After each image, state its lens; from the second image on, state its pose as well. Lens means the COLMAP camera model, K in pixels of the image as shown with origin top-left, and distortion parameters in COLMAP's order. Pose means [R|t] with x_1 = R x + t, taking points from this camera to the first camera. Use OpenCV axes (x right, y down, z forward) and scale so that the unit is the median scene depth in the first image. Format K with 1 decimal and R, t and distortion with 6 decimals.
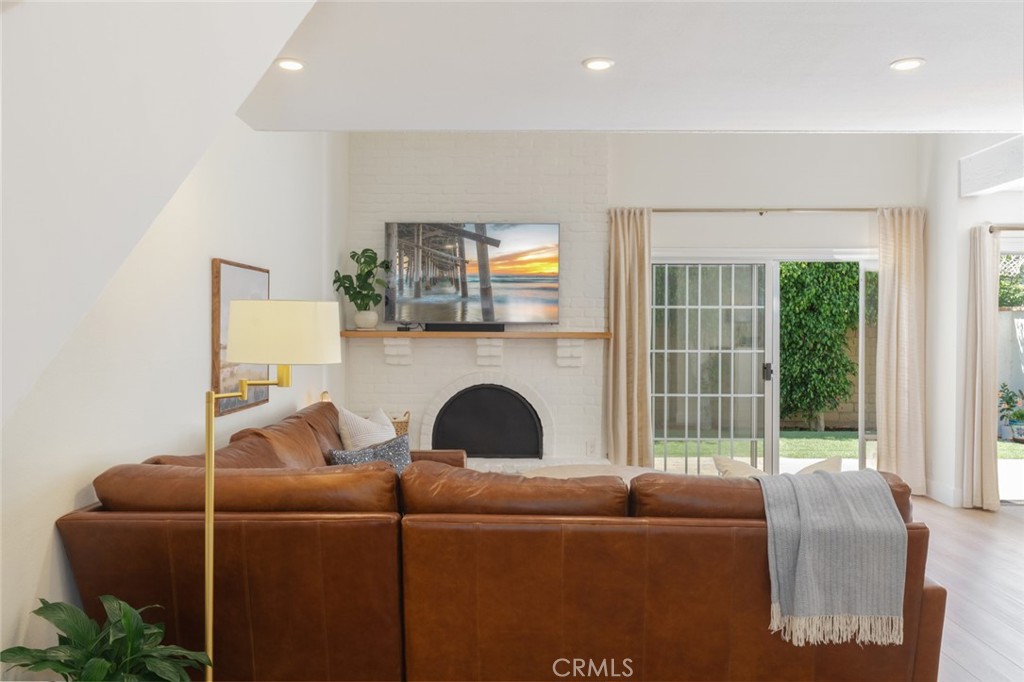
lens RADIAL K [[779.0, 0, 484.0], [0, 779.0, 338.0], [0, 0, 1]] dist [-0.000935, -0.000920]
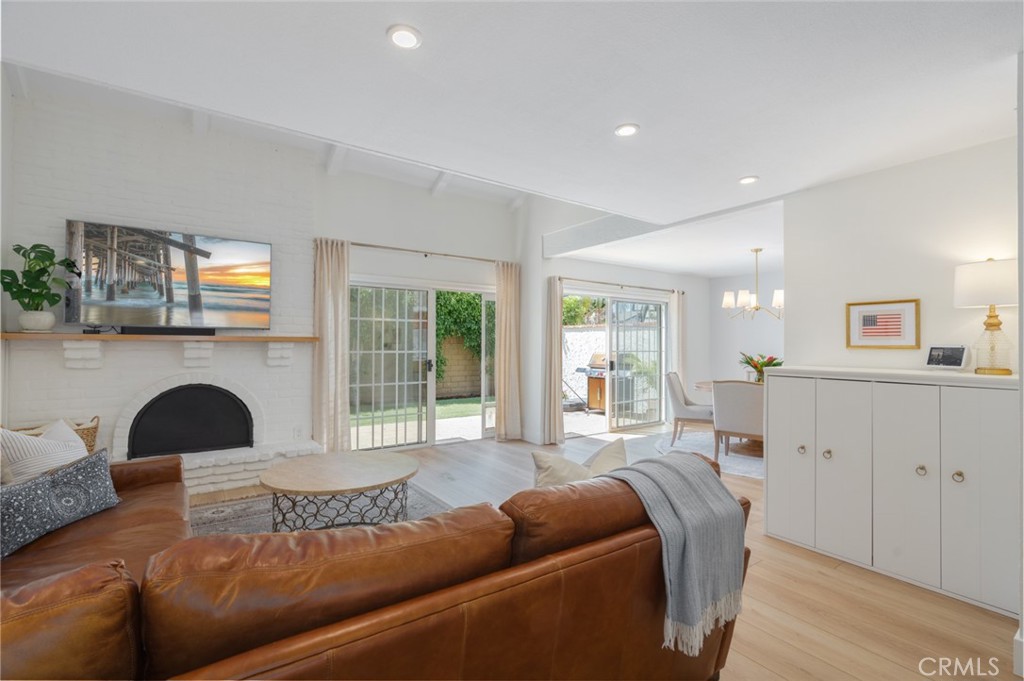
lens RADIAL K [[464.4, 0, 514.3], [0, 464.4, 340.0], [0, 0, 1]] dist [-0.003670, 0.000930]
pose [[0.793248, 0.006433, 0.608865, -0.036811], [0.000325, 0.999940, -0.010989, 0.005382], [-0.608899, 0.008914, 0.793198, 0.221643]]
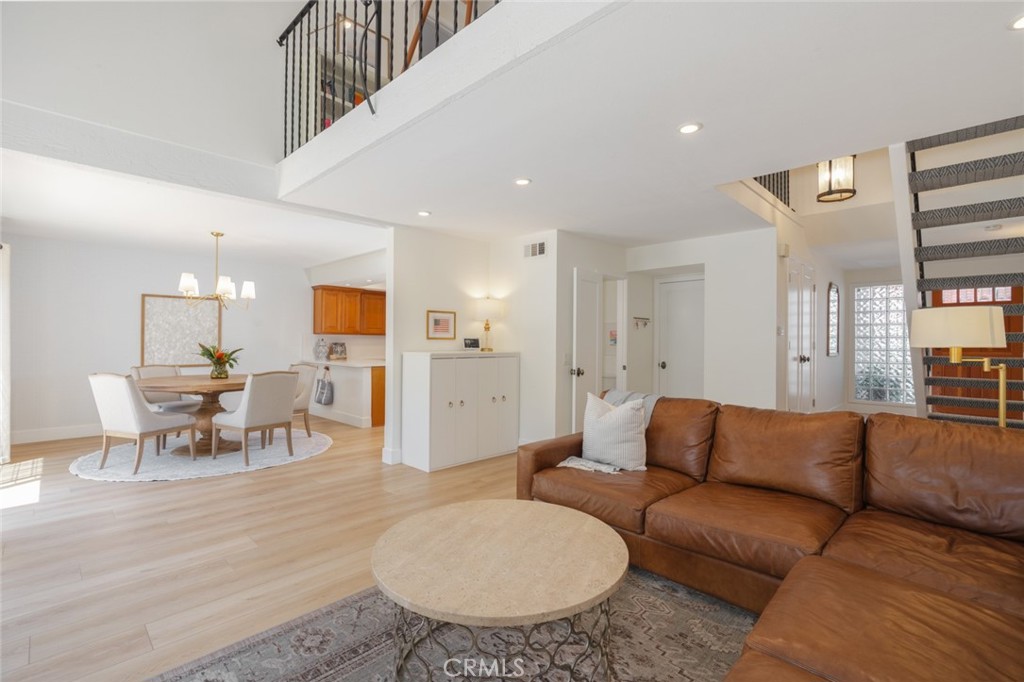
lens RADIAL K [[457.9, 0, 515.0], [0, 457.9, 339.7], [0, 0, 1]] dist [-0.003212, 0.000097]
pose [[-0.749329, -0.005512, 0.662174, -0.069050], [-0.006628, 0.999978, 0.000824, 0.008230], [-0.662164, -0.003771, -0.749349, 0.868702]]
